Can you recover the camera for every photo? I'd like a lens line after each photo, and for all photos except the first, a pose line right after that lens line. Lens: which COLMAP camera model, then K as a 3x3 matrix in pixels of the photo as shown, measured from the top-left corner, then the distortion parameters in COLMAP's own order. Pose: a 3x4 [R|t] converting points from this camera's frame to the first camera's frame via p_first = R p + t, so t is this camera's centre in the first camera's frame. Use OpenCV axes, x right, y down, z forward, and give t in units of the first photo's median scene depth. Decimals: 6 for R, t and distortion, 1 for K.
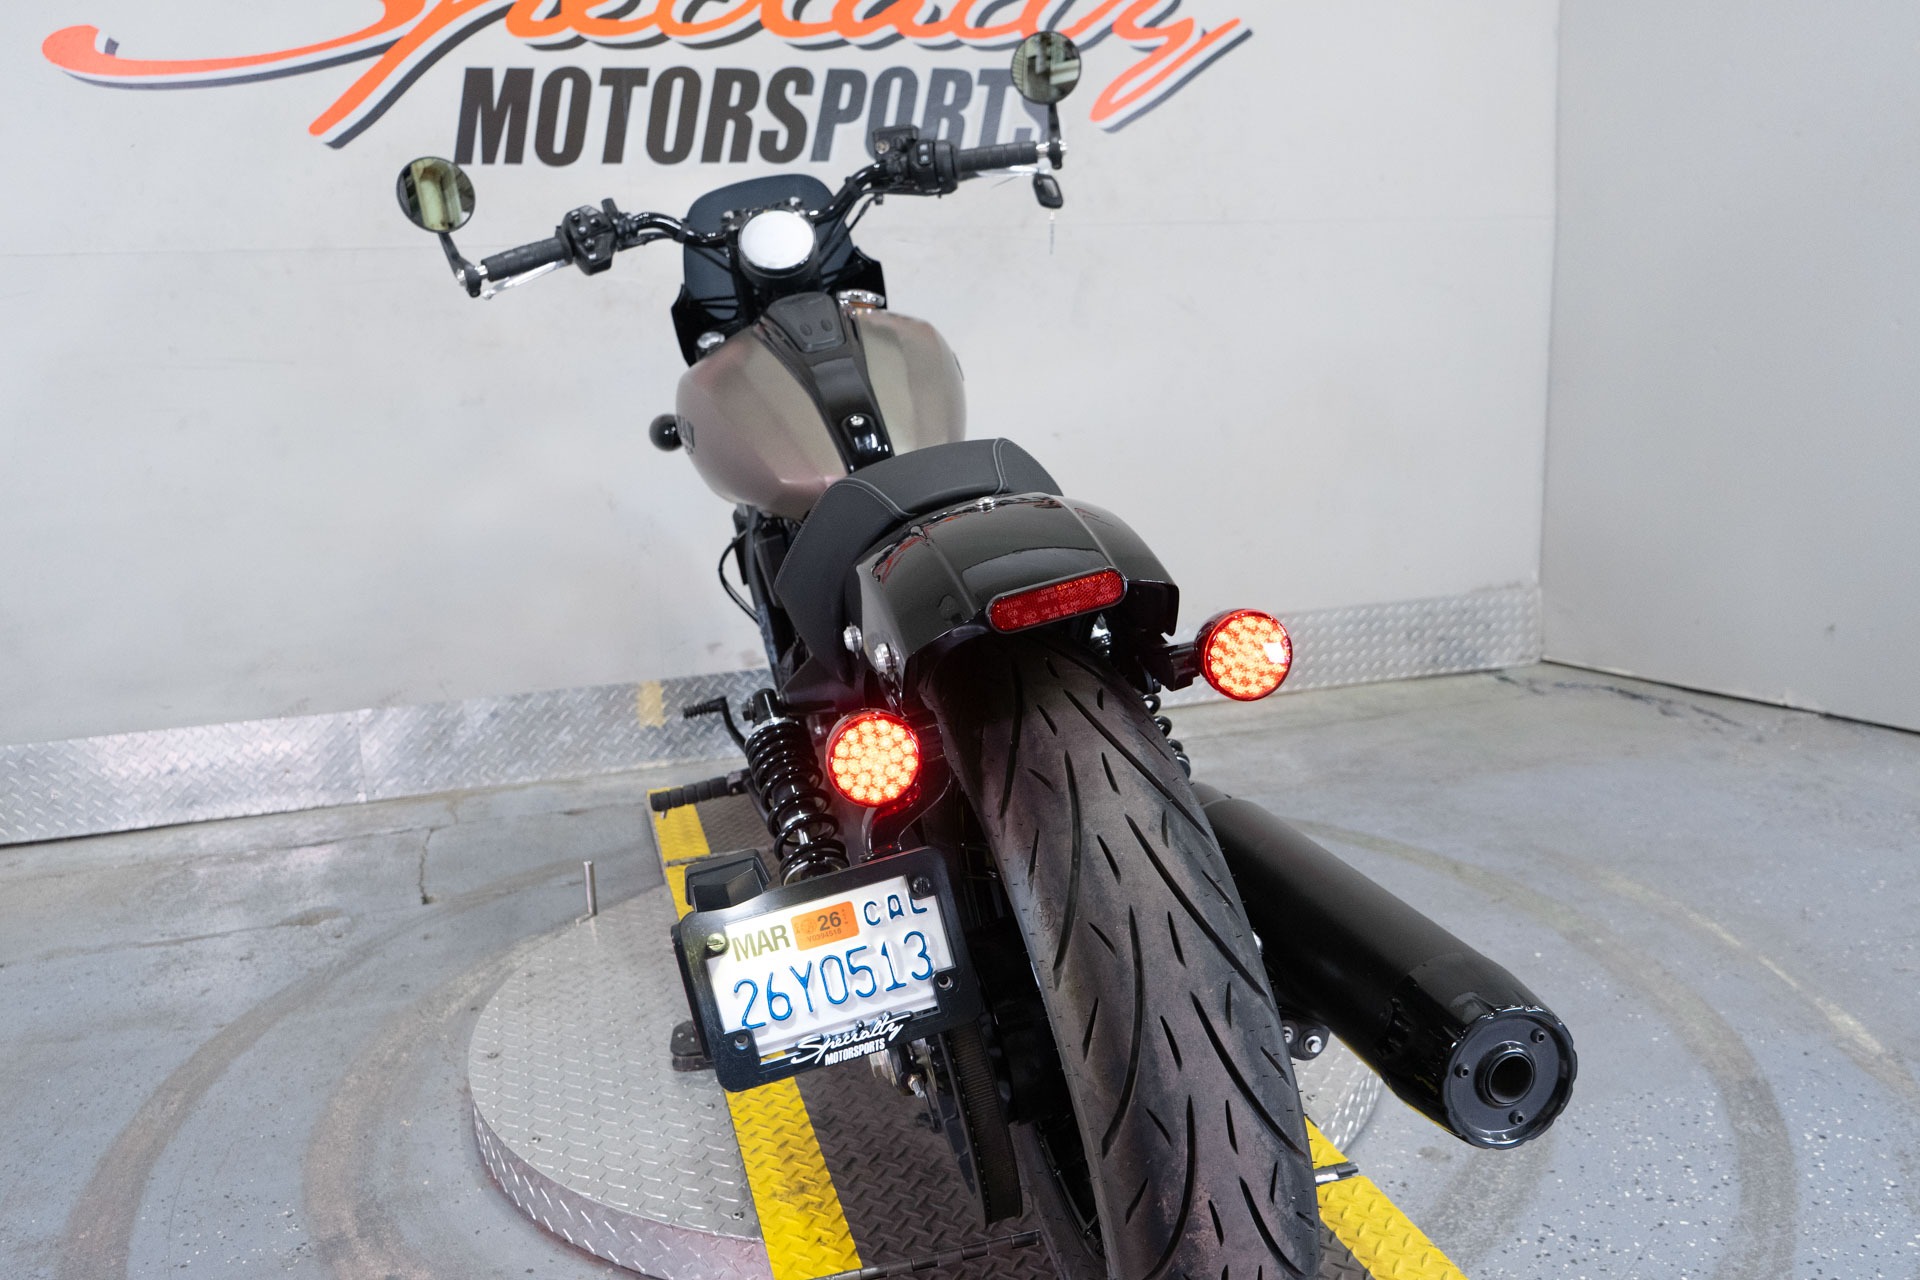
lens RADIAL K [[1508.7, 0, 963.7], [0, 1508.7, 636.1], [0, 0, 1]] dist [-0.014878, 0.013604]
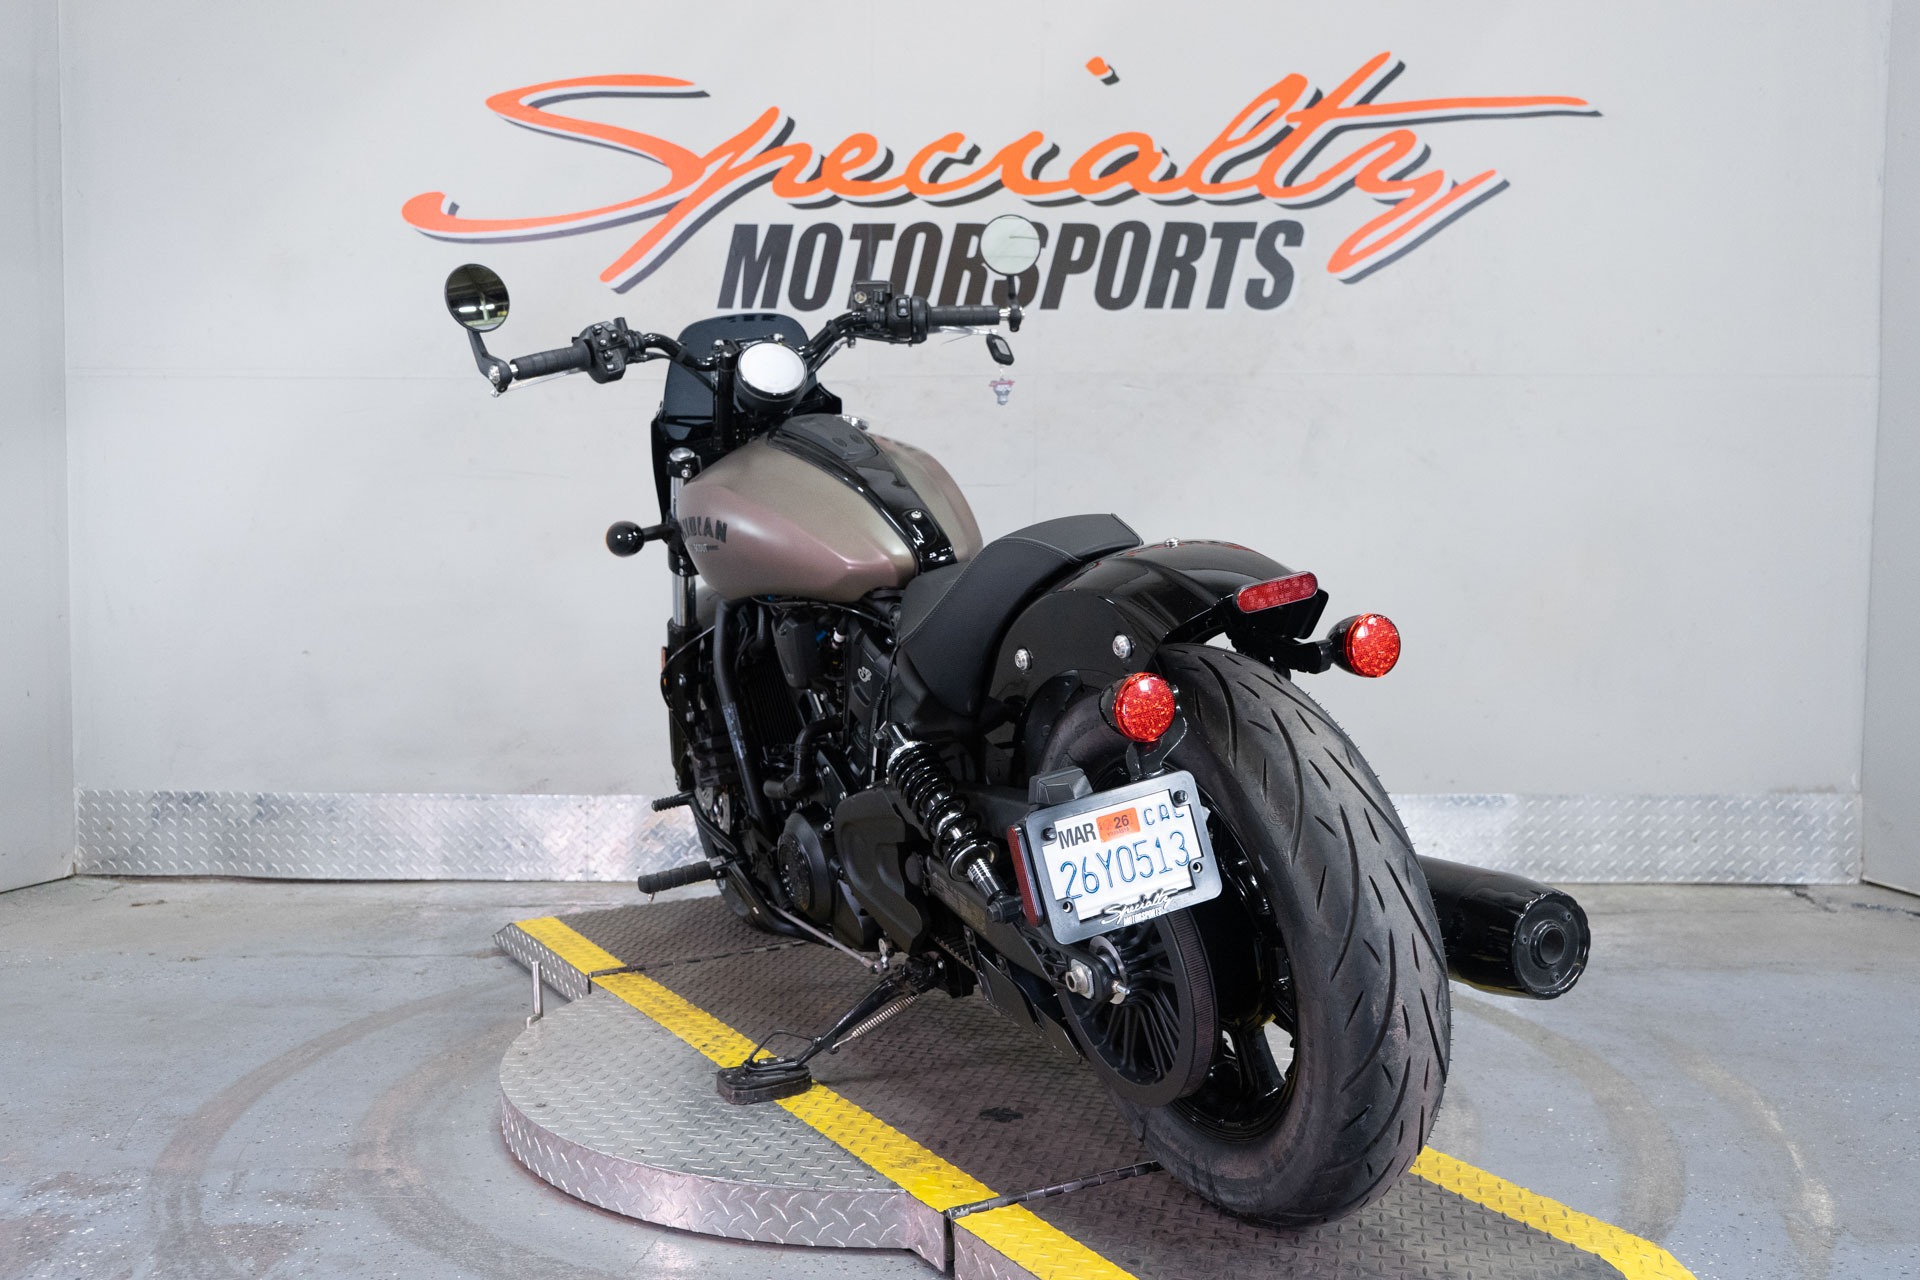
lens RADIAL K [[1815.2, 0, 962.3], [0, 1815.2, 637.6], [0, 0, 1]] dist [0.003925, 0.008674]
pose [[0.951536, 0.064346, -0.300732, 0.244518], [-0.100913, 0.989052, -0.107672, 0.051921], [0.290511, 0.132801, 0.947611, -0.181046]]
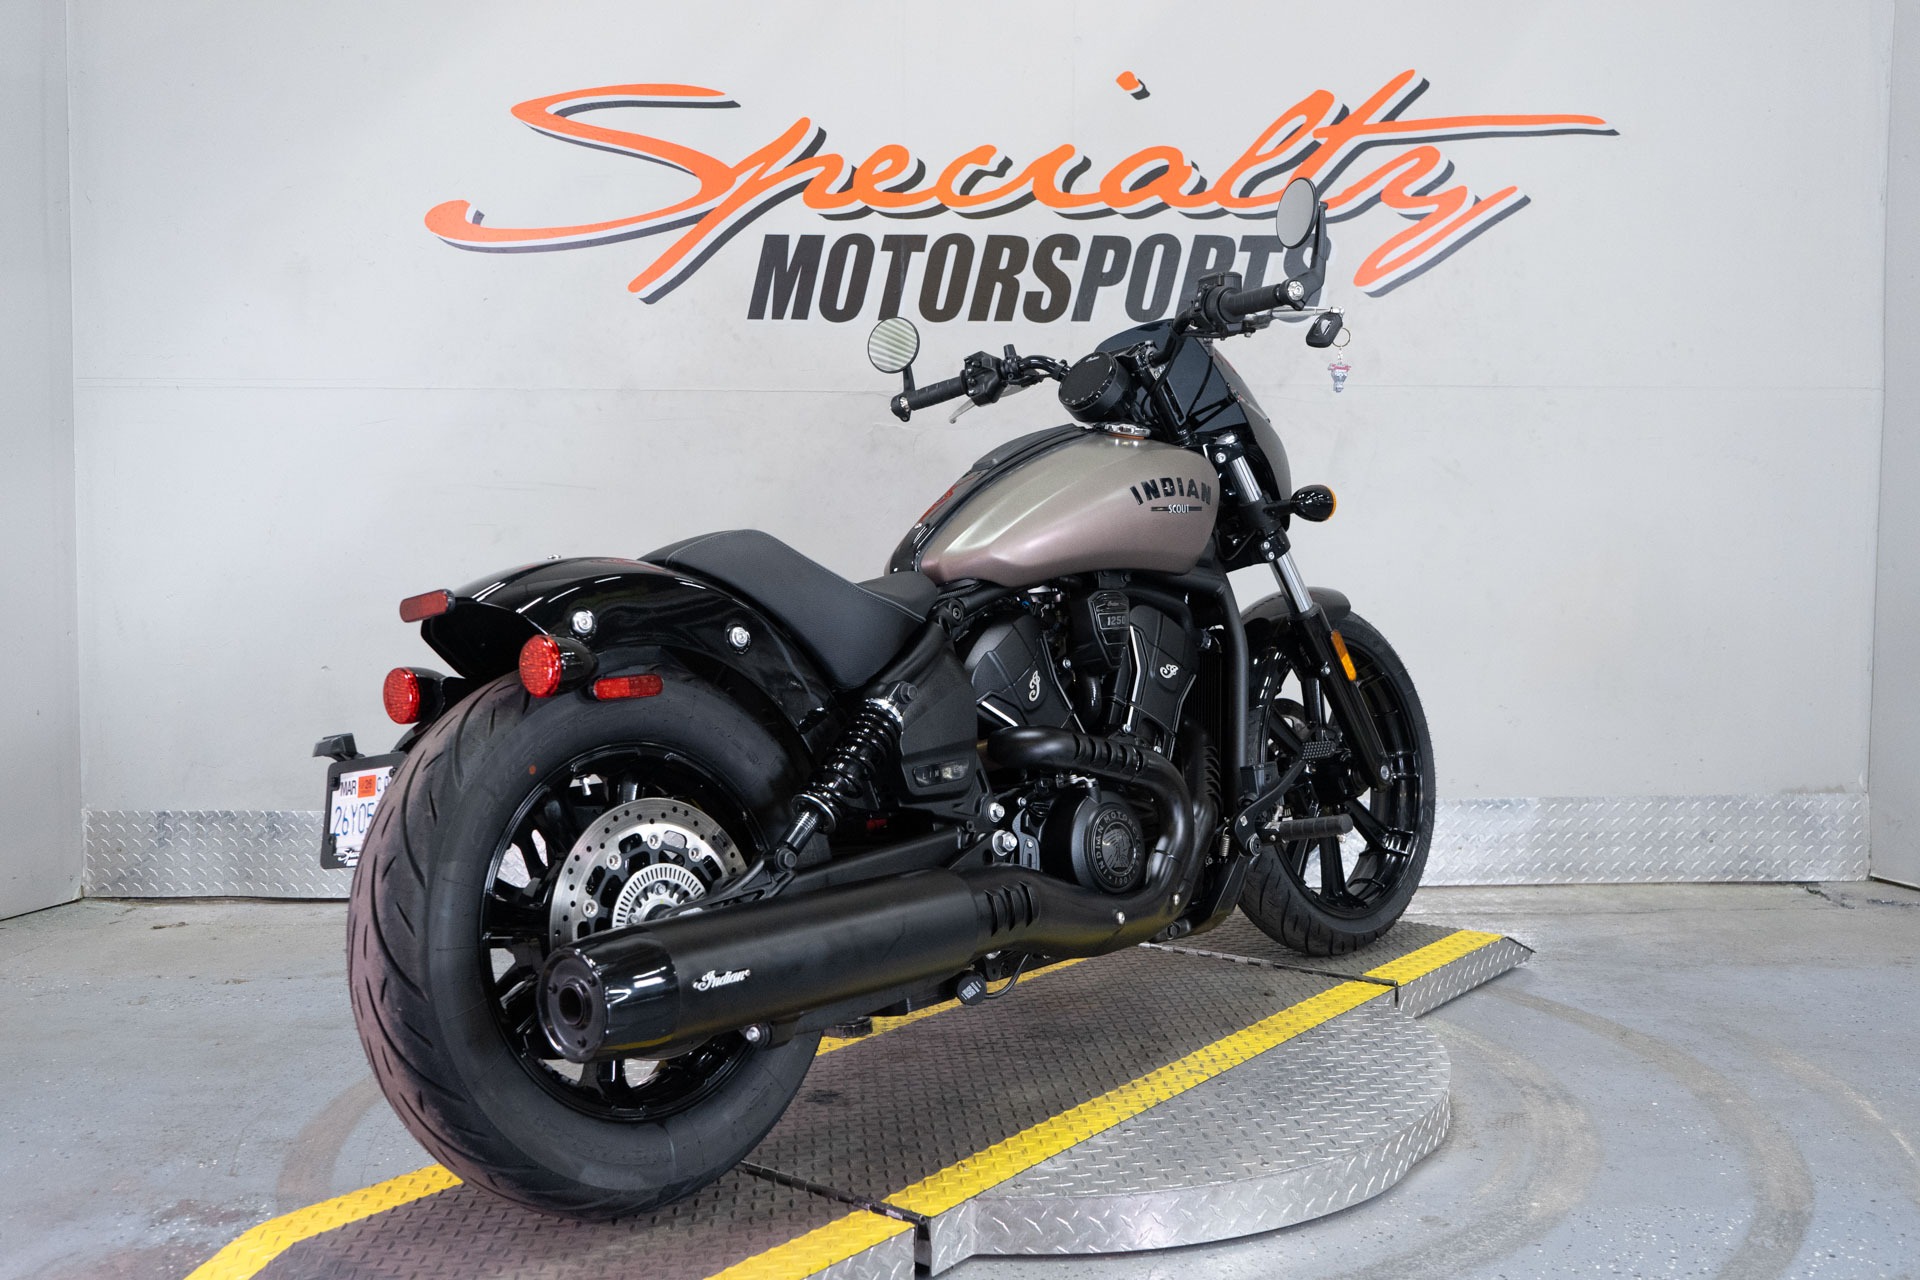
lens RADIAL K [[1812.6, 0, 960.0], [0, 1812.6, 640.0], [0, 0, 1]] dist [0.000747, 0.011001]
pose [[0.967737, 0.056109, -0.245637, 0.148707], [-0.087523, 0.989042, -0.118895, 0.063369], [0.236274, 0.136558, 0.962043, -0.208066]]
